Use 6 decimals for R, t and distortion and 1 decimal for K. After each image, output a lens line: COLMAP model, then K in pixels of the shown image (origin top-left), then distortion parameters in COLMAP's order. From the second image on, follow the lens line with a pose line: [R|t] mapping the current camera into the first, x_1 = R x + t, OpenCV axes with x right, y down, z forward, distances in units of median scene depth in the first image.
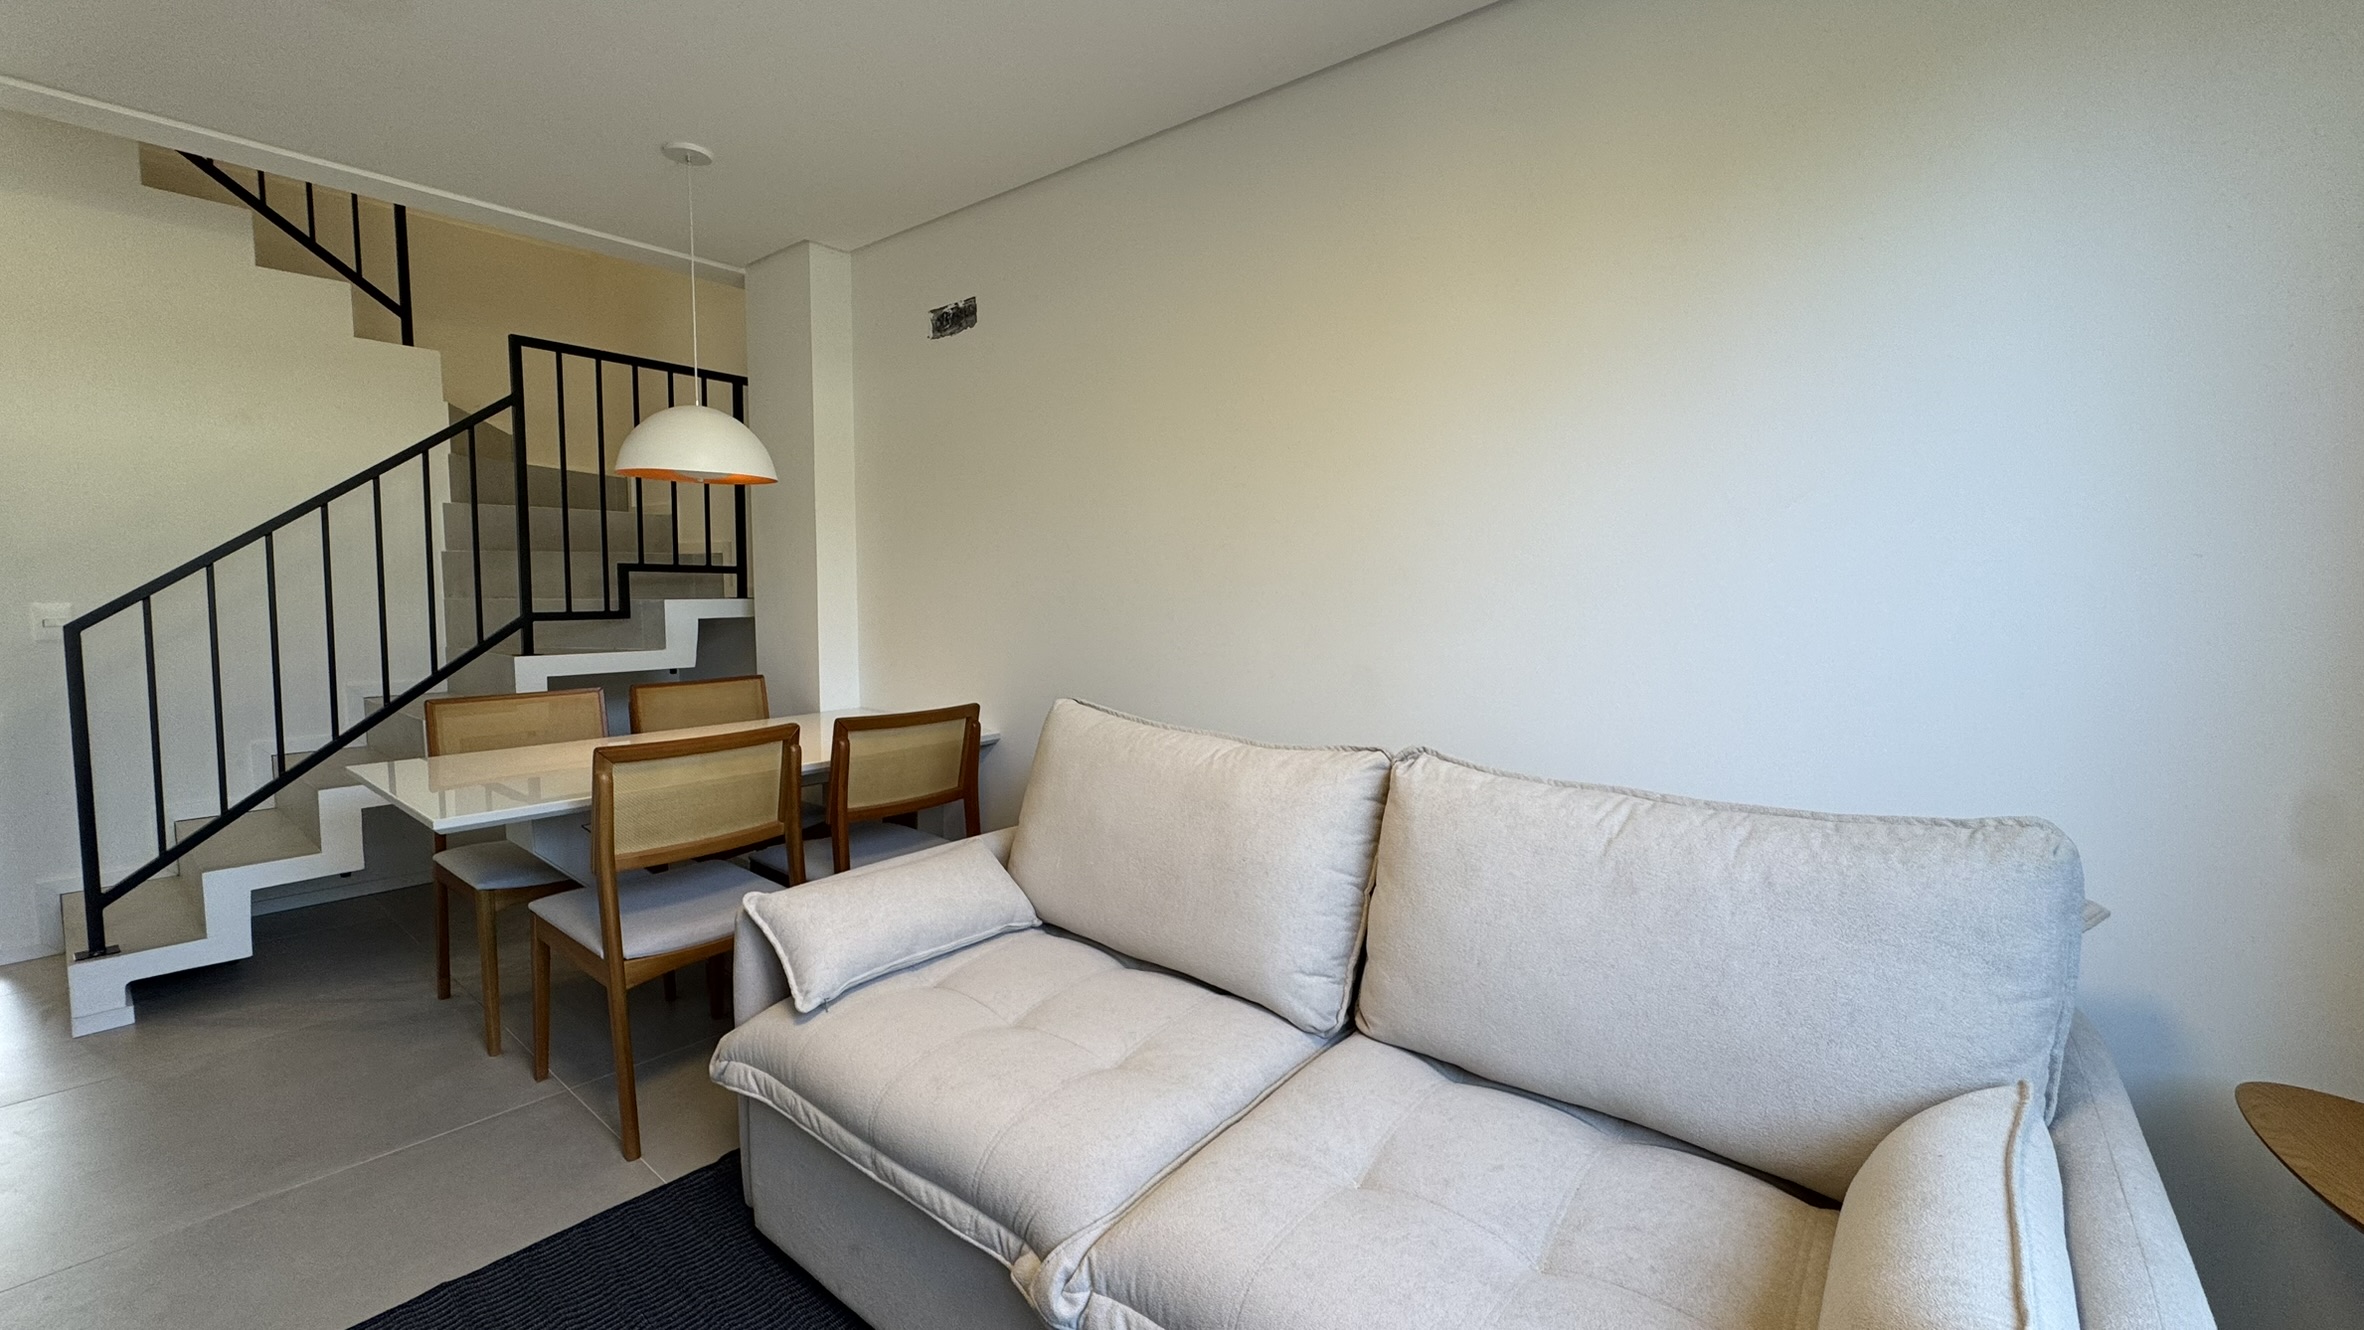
lens RADIAL K [[944.1, 0, 1180.7], [0, 944.1, 661.5], [0, 0, 1]] dist [-0.003418, 0.000574]
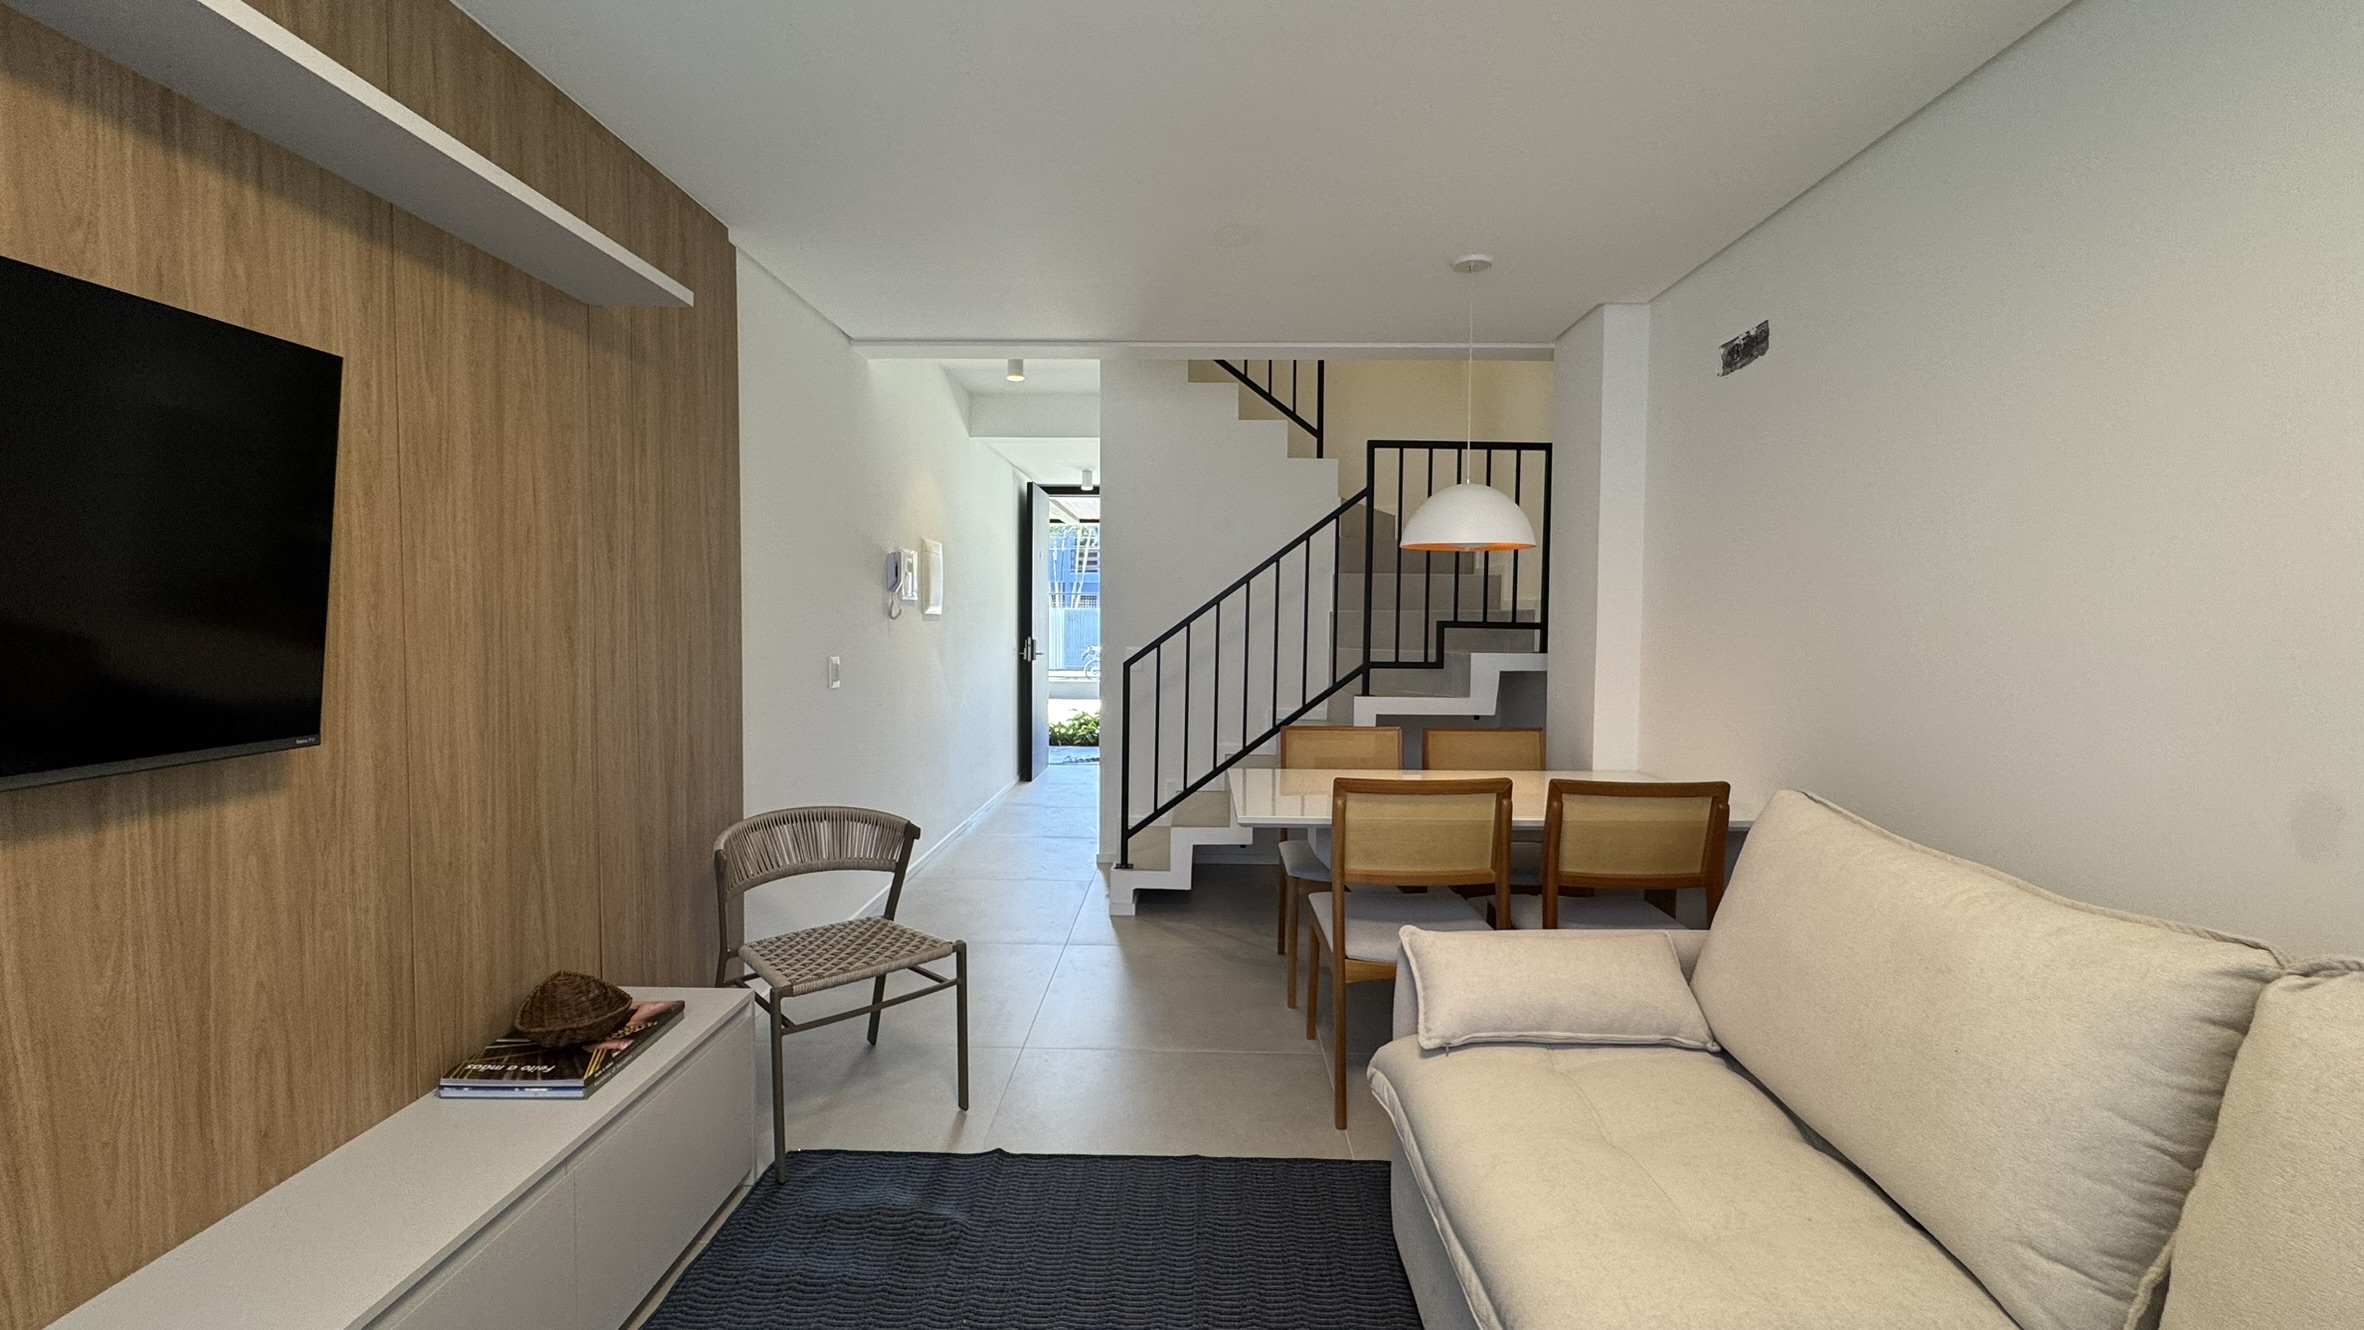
lens RADIAL K [[944.1, 0, 1181.4], [0, 944.1, 659.8], [0, 0, 1]] dist [-0.003418, 0.000574]
pose [[0.618797, 0.028751, -0.785025, 0.156331], [-0.068066, 0.997534, -0.017118, -0.019731], [0.782597, 0.064026, 0.619228, 0.051776]]
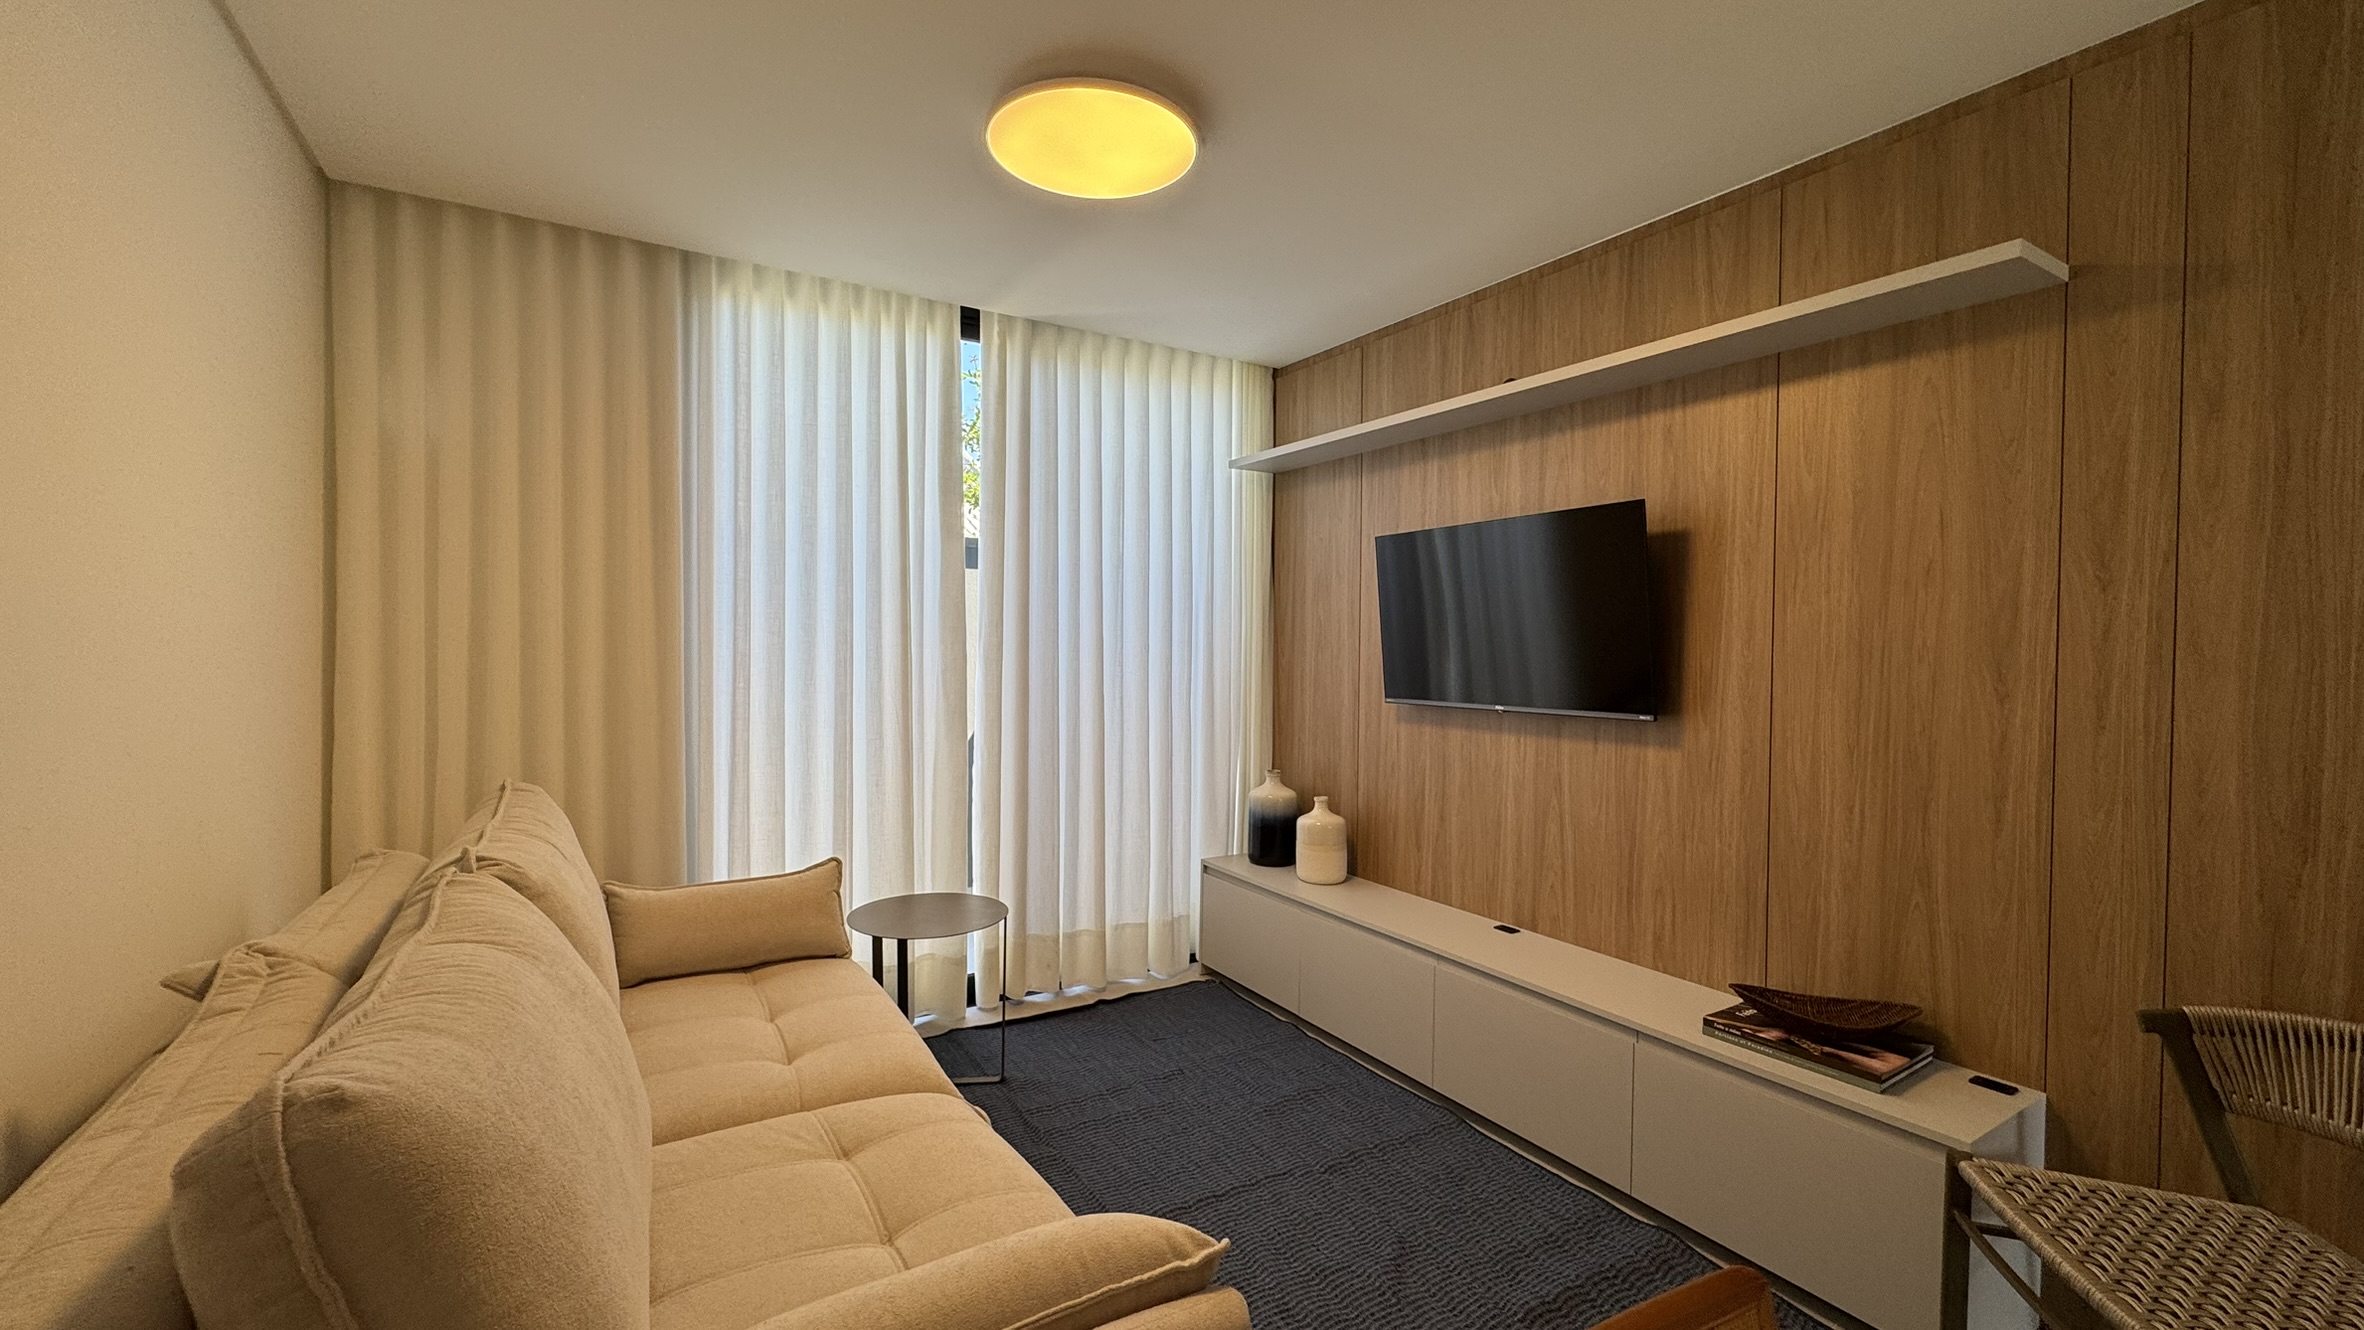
lens RADIAL K [[944.1, 0, 1185.4], [0, 944.1, 660.8], [0, 0, 1]] dist [-0.003418, 0.000574]
pose [[-0.945662, -0.024483, 0.324228, -0.389895], [0.008301, 0.995018, 0.099349, -0.097681], [-0.325045, 0.096642, -0.940748, 0.956346]]
